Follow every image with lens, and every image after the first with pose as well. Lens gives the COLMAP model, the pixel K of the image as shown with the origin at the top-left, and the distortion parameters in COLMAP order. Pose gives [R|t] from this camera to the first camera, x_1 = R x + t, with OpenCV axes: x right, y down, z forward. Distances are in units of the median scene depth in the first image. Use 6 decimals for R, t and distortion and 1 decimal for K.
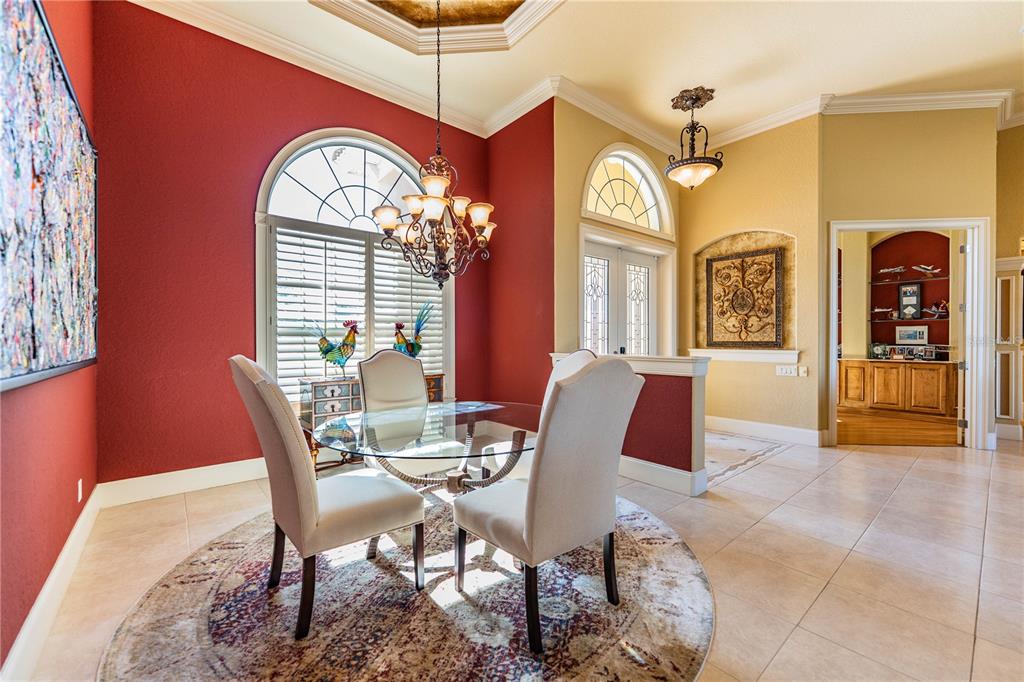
lens RADIAL K [[417.2, 0, 510.0], [0, 417.2, 344.4], [0, 0, 1]] dist [-0.028225, 0.002555]
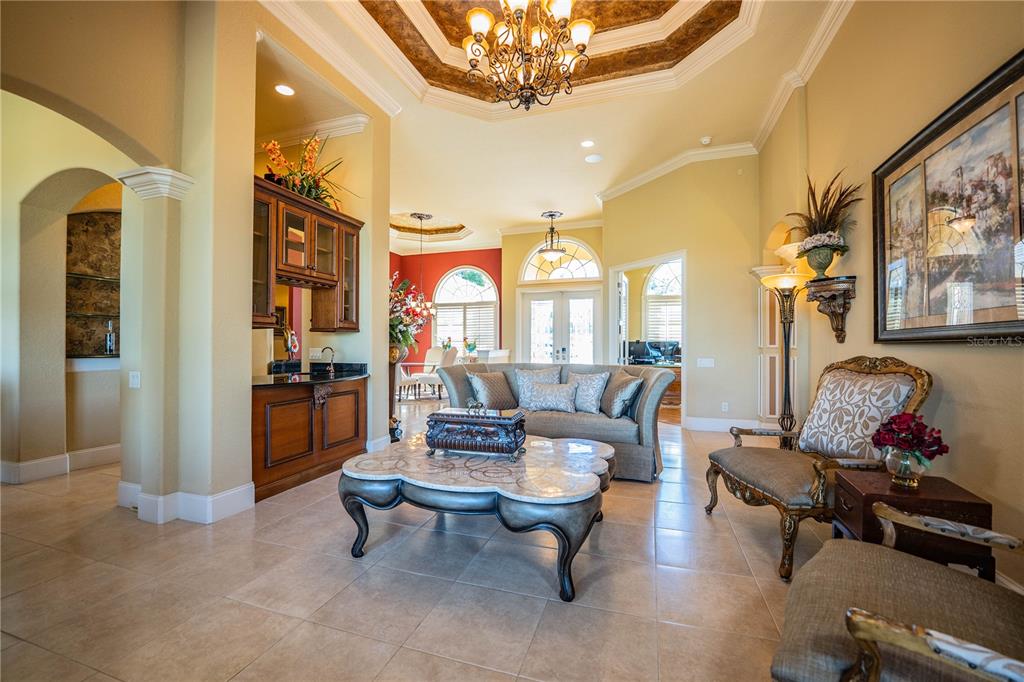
lens RADIAL K [[417.2, 0, 514.2], [0, 417.2, 342.3], [0, 0, 1]] dist [-0.028225, 0.002555]
pose [[0.543249, -0.001027, -0.839571, 2.143520], [0.002235, 0.999997, 0.000223, -0.017970], [0.839569, -0.001997, 0.543250, -0.195050]]
